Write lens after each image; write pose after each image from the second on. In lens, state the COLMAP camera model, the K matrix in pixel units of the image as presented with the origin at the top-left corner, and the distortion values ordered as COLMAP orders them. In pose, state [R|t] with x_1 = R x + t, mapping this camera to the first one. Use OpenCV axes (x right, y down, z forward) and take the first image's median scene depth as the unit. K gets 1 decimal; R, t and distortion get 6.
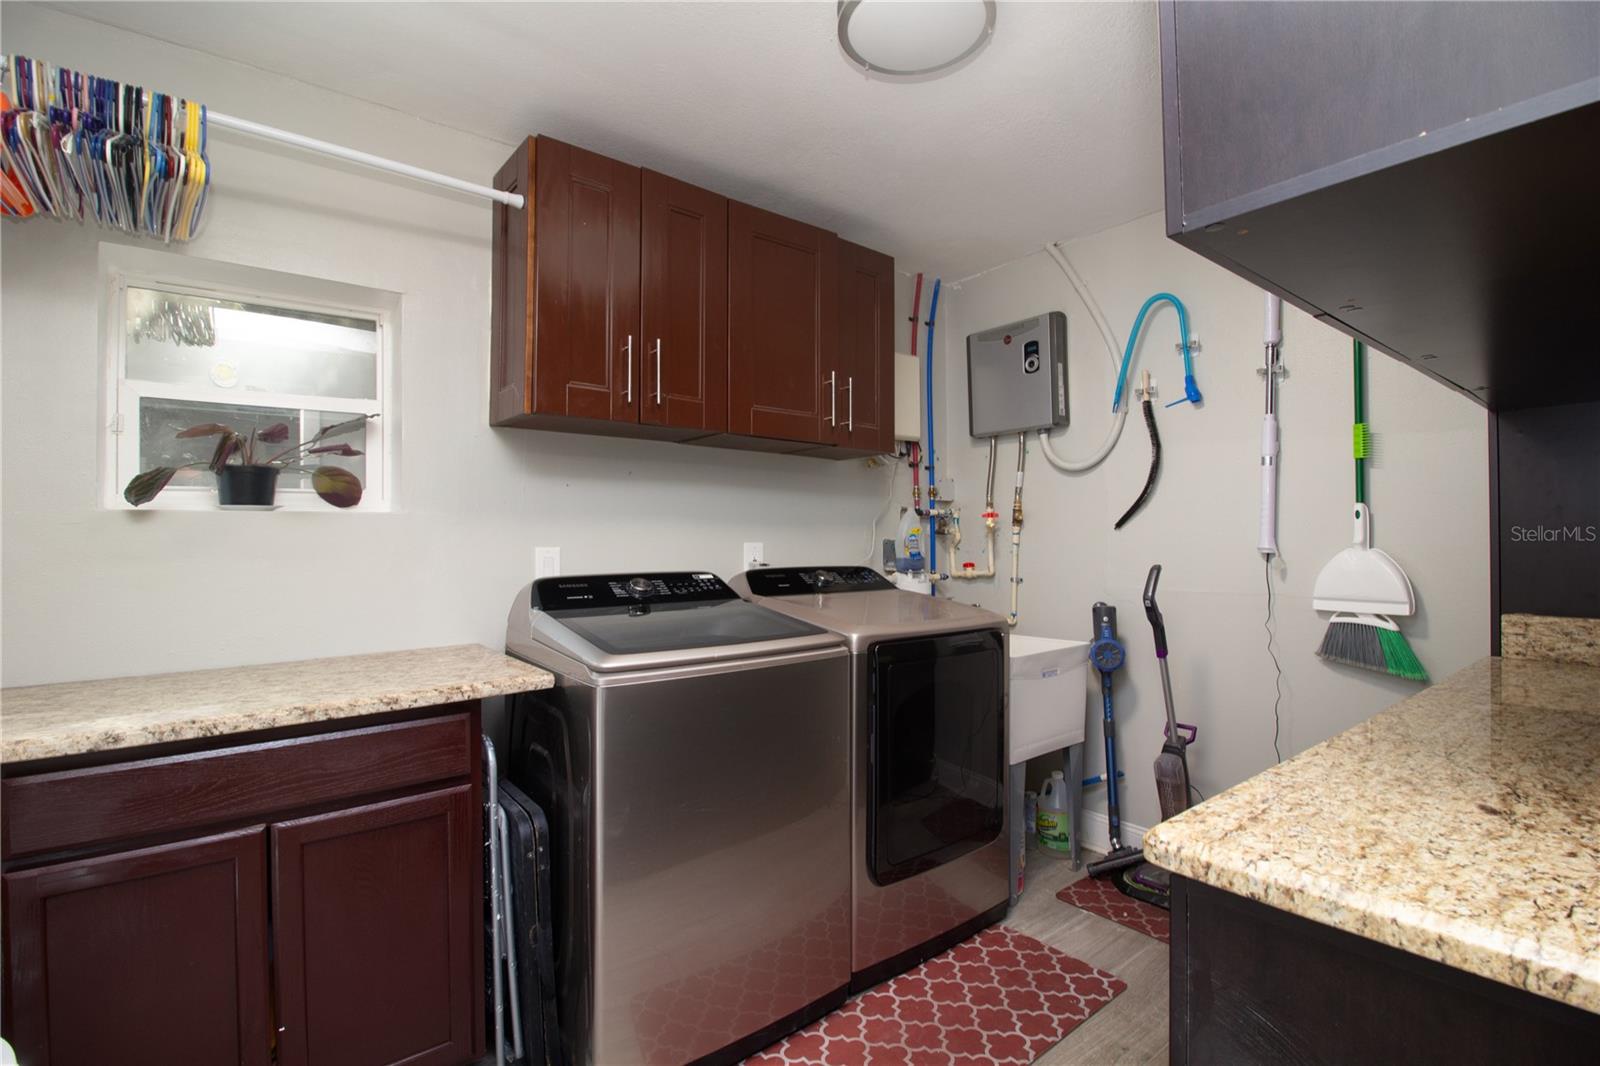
lens RADIAL K [[733.8, 0, 800.9], [0, 733.8, 529.4], [0, 0, 1]] dist [0.000612, 0.000086]
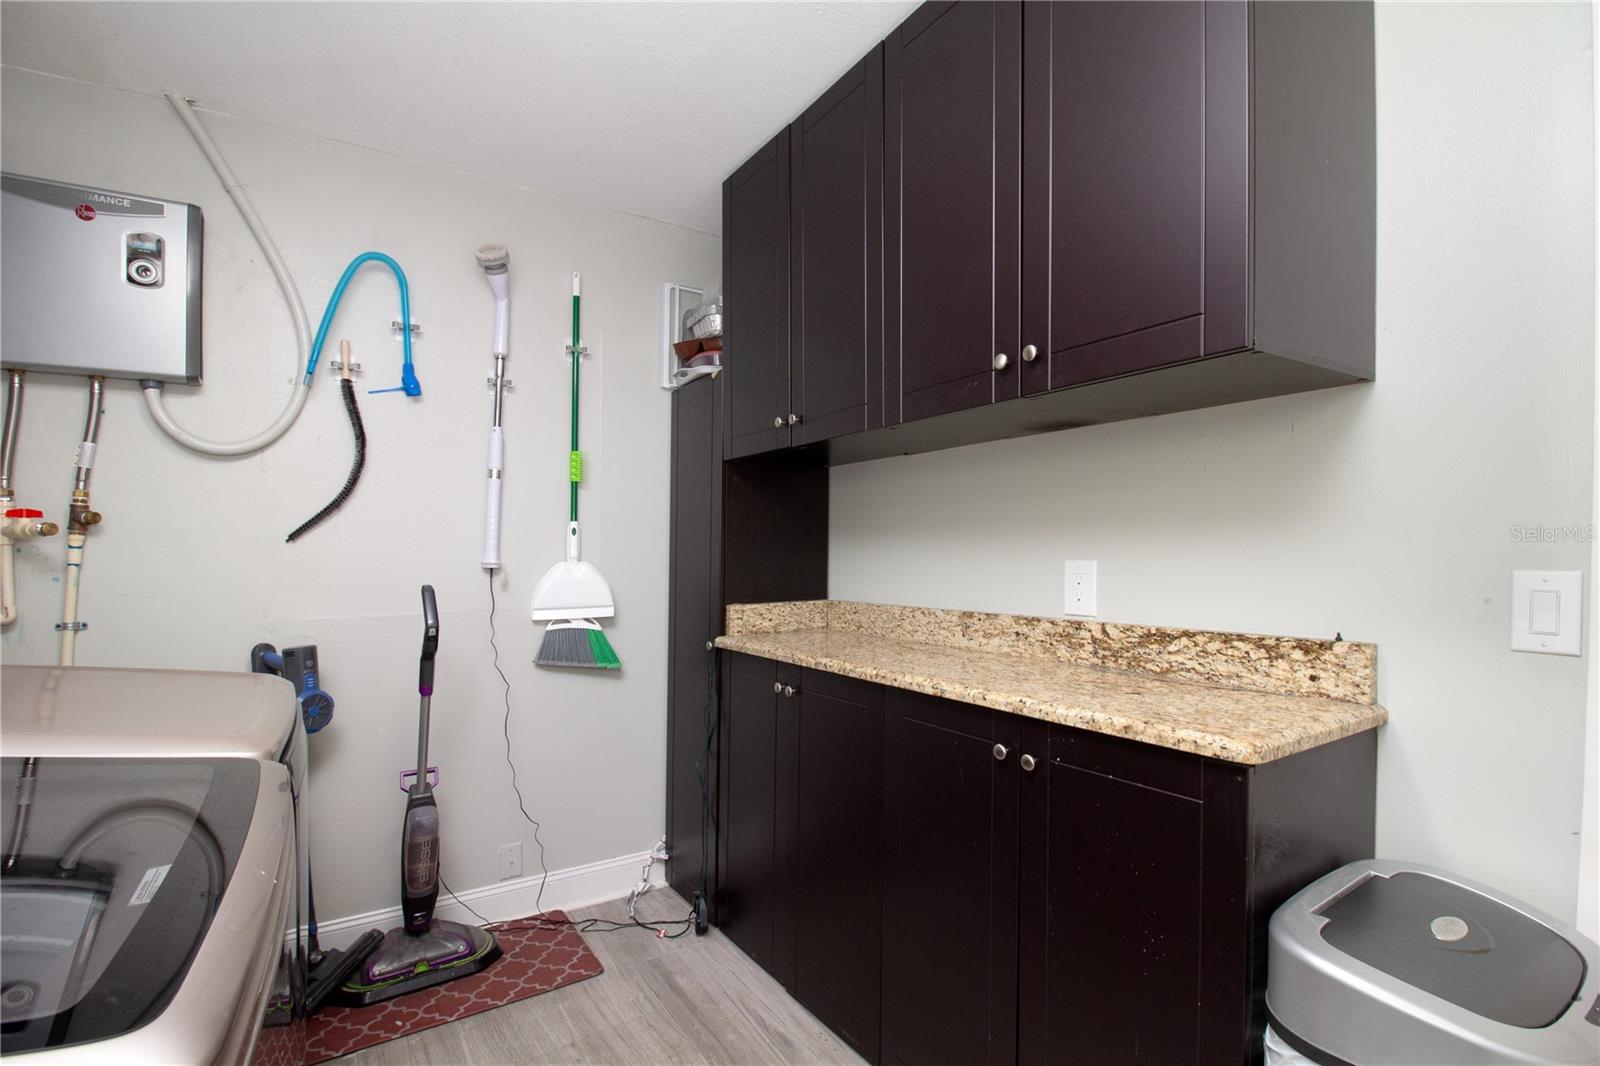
lens RADIAL K [[741.5, 0, 831.0], [0, 741.5, 563.9], [0, 0, 1]] dist [0.001187, 0.000006]
pose [[0.122740, -0.017265, 0.992289, -0.273861], [-0.006726, 0.999811, 0.018227, 0.005437], [-0.992416, -0.008911, 0.122601, 0.405330]]
